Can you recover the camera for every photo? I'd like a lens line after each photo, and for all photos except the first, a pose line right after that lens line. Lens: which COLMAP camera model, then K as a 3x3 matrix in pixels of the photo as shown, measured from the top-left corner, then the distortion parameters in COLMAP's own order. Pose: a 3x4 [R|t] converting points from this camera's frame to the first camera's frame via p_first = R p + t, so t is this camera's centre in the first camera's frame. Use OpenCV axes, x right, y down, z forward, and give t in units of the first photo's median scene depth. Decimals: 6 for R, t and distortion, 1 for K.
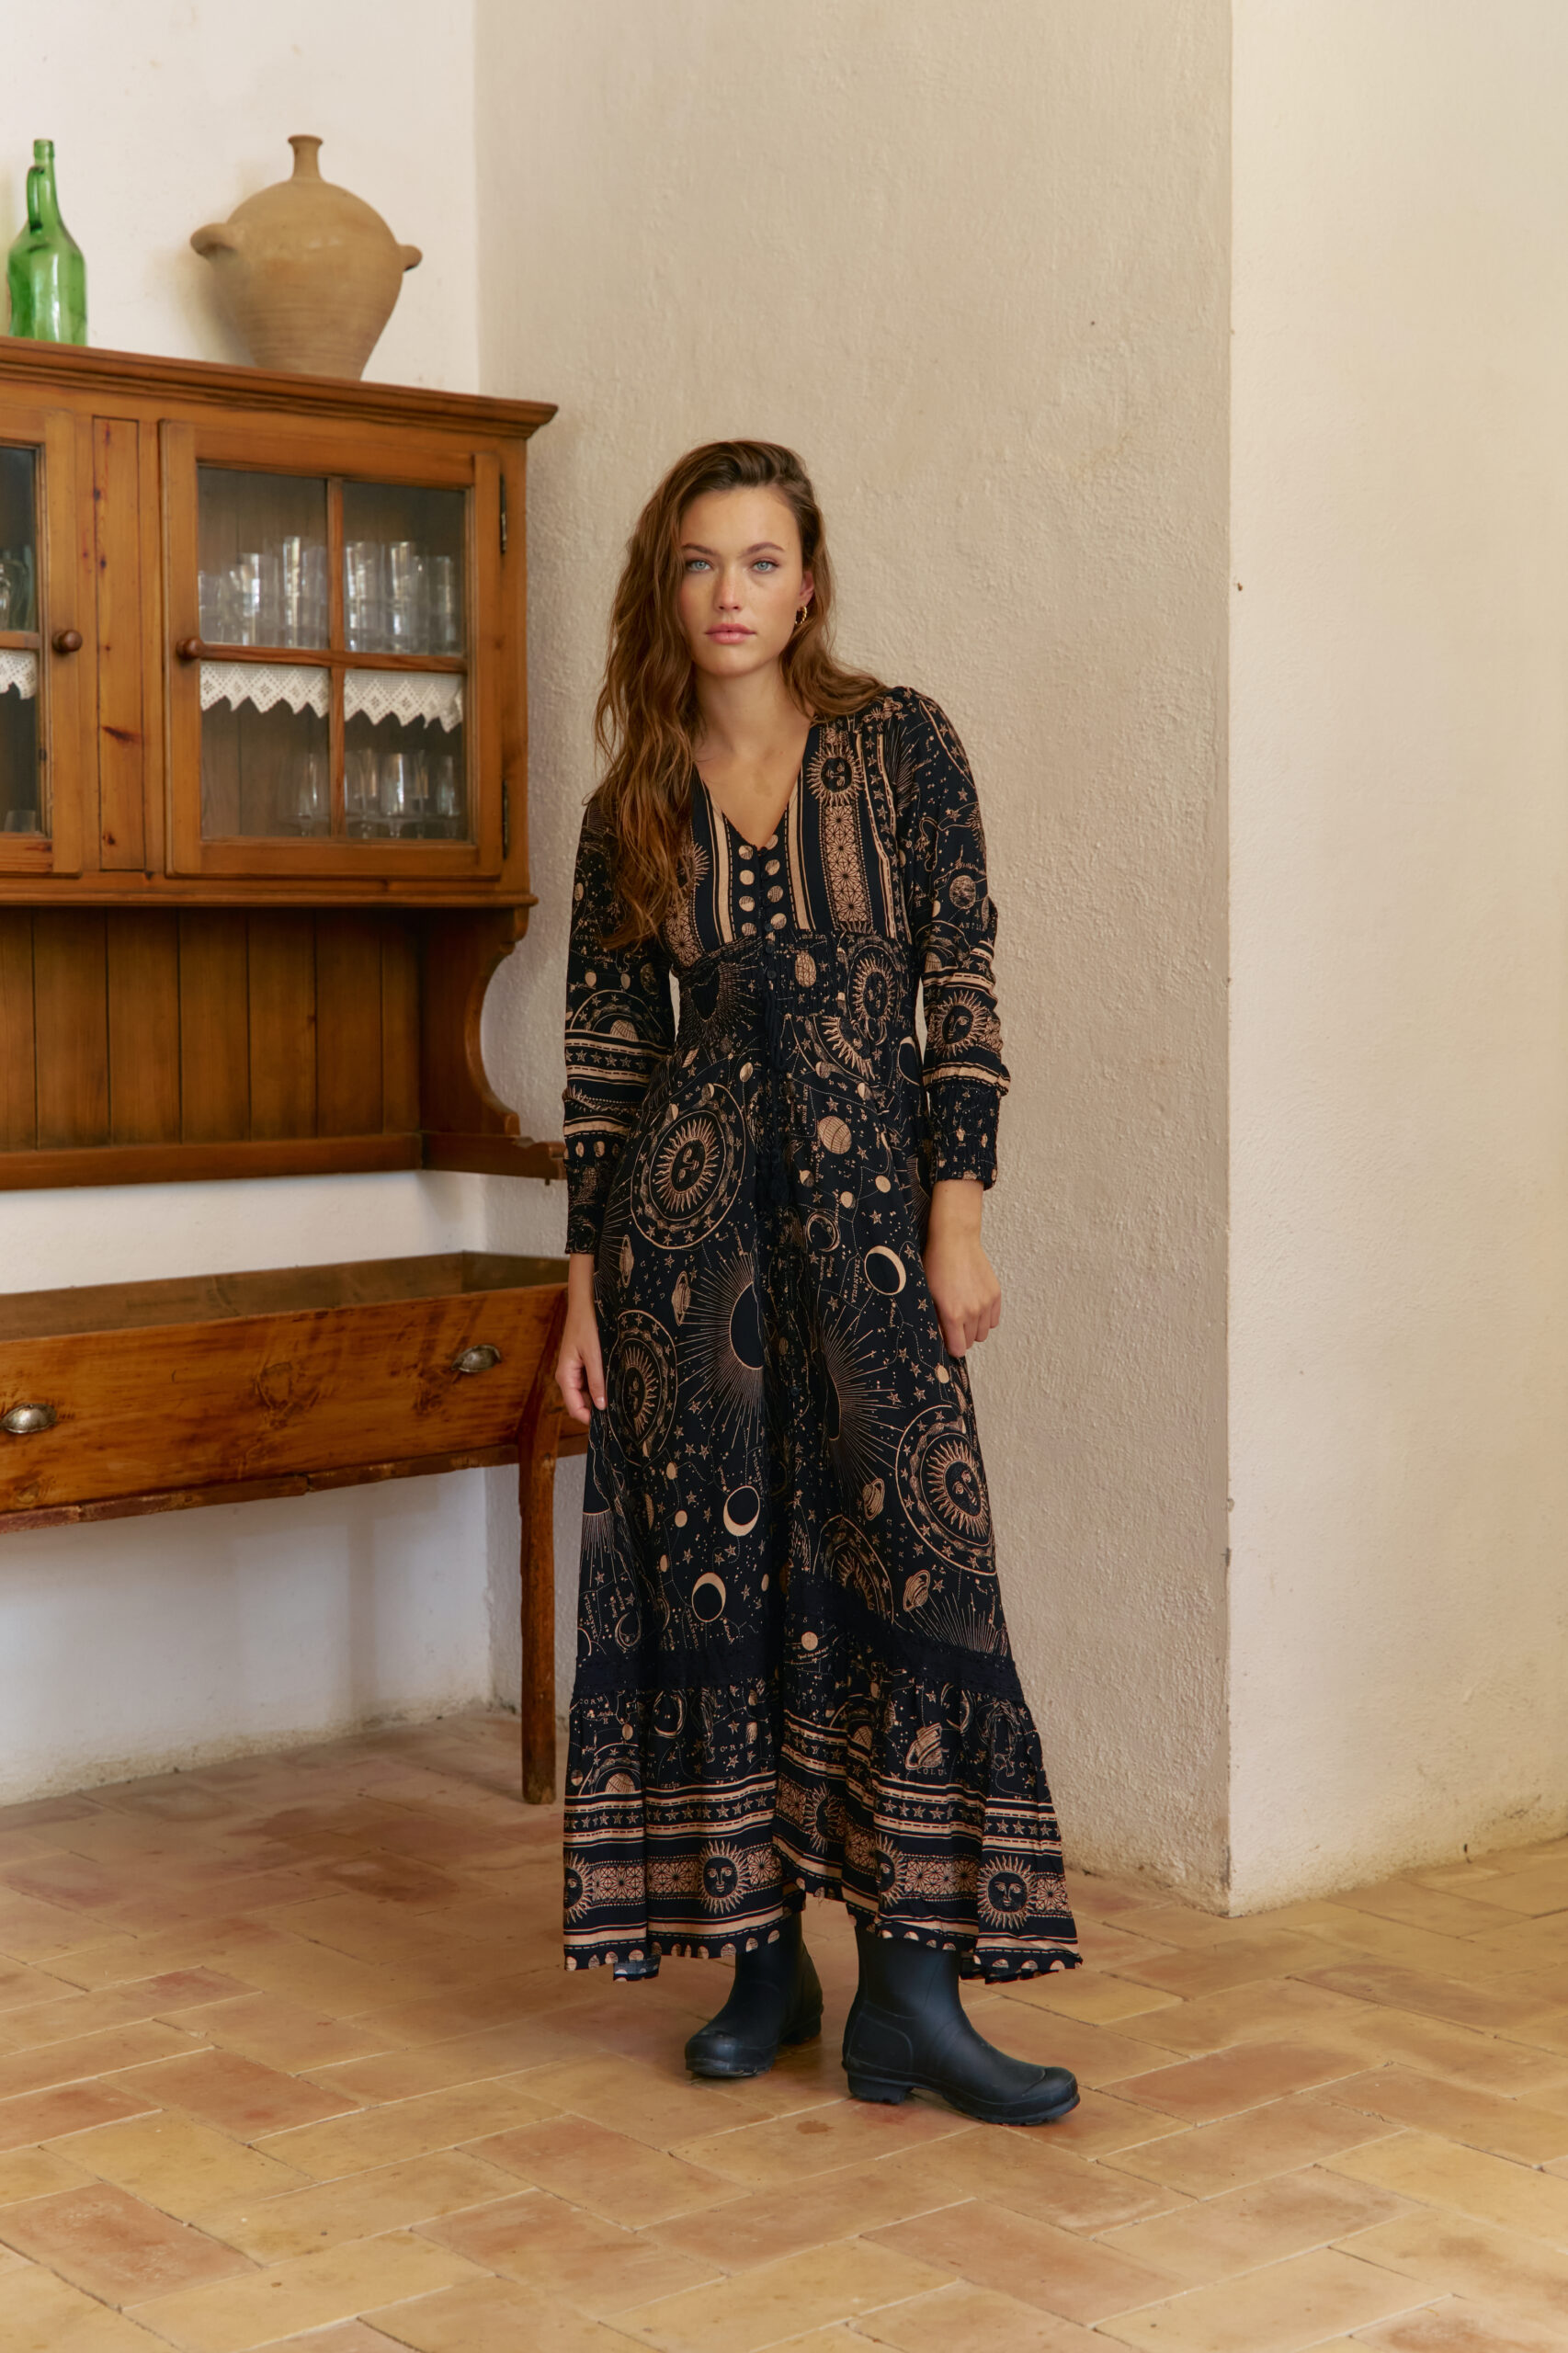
lens RADIAL K [[3511.0, 0, 750.9], [0, 3511.0, 1128.9], [0, 0, 1]] dist [0.089442, 0.050626]
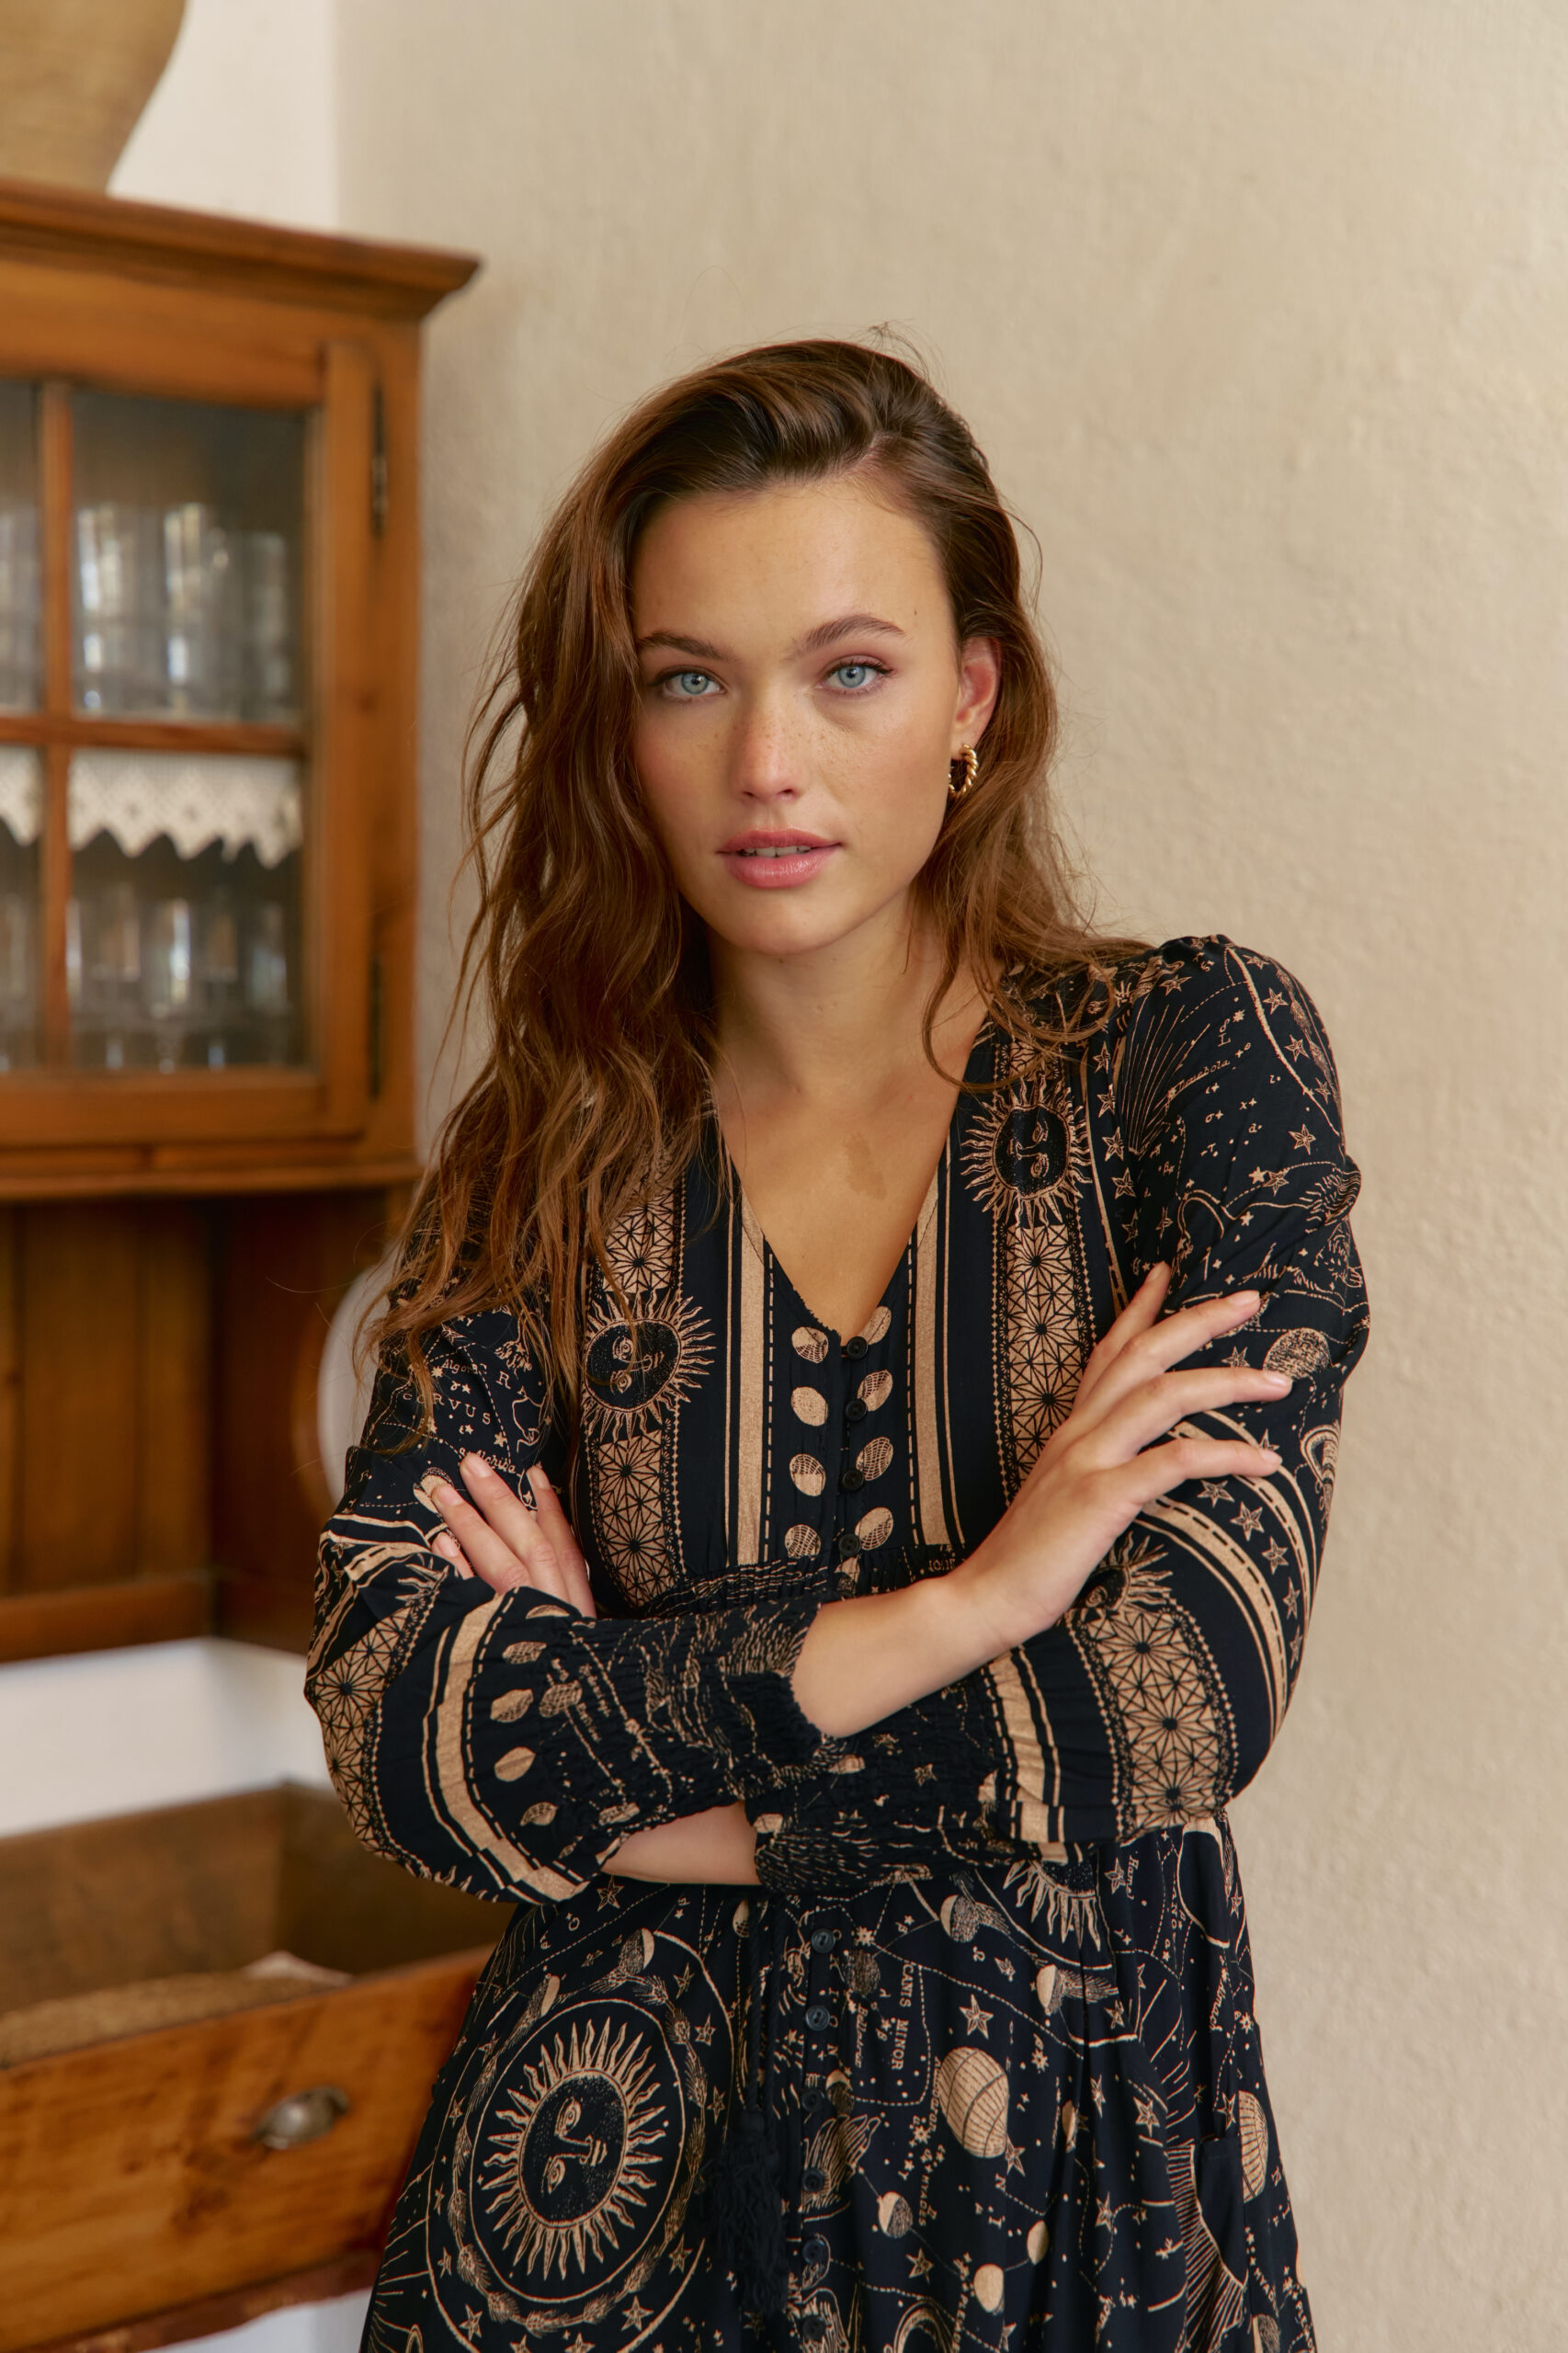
lens RADIAL K [[3957.5, 0, 784.0], [0, 3957.5, 1176.5], [0, 0, 1]] dist [0.233408, 0.076324]
pose [[0.999065, 0.015887, 0.040217, -0.034215], [-0.016341, 0.999806, 0.010976, -0.079692], [-0.040035, -0.011623, 0.999131, 0.422682]]
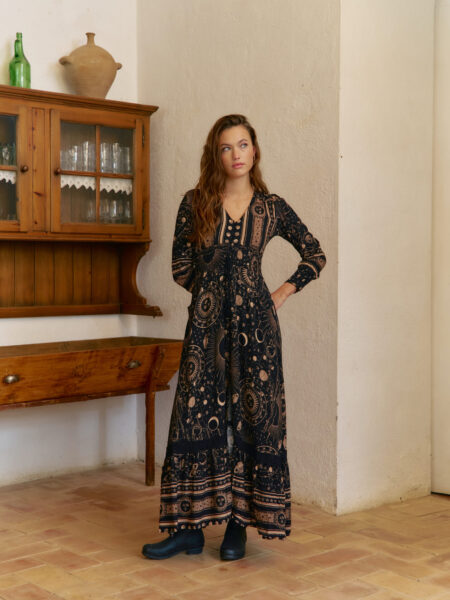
lens RADIAL K [[970.8, 0, 225.0], [0, 970.8, 300.0], [0, 0, 1]] dist [0.105951, 0.118282]
pose [[0.999875, 0.008223, 0.013521, 0.002886], [-0.008061, 0.999896, -0.011997, 0.009621], [-0.013619, 0.011887, 0.999837, -0.021615]]
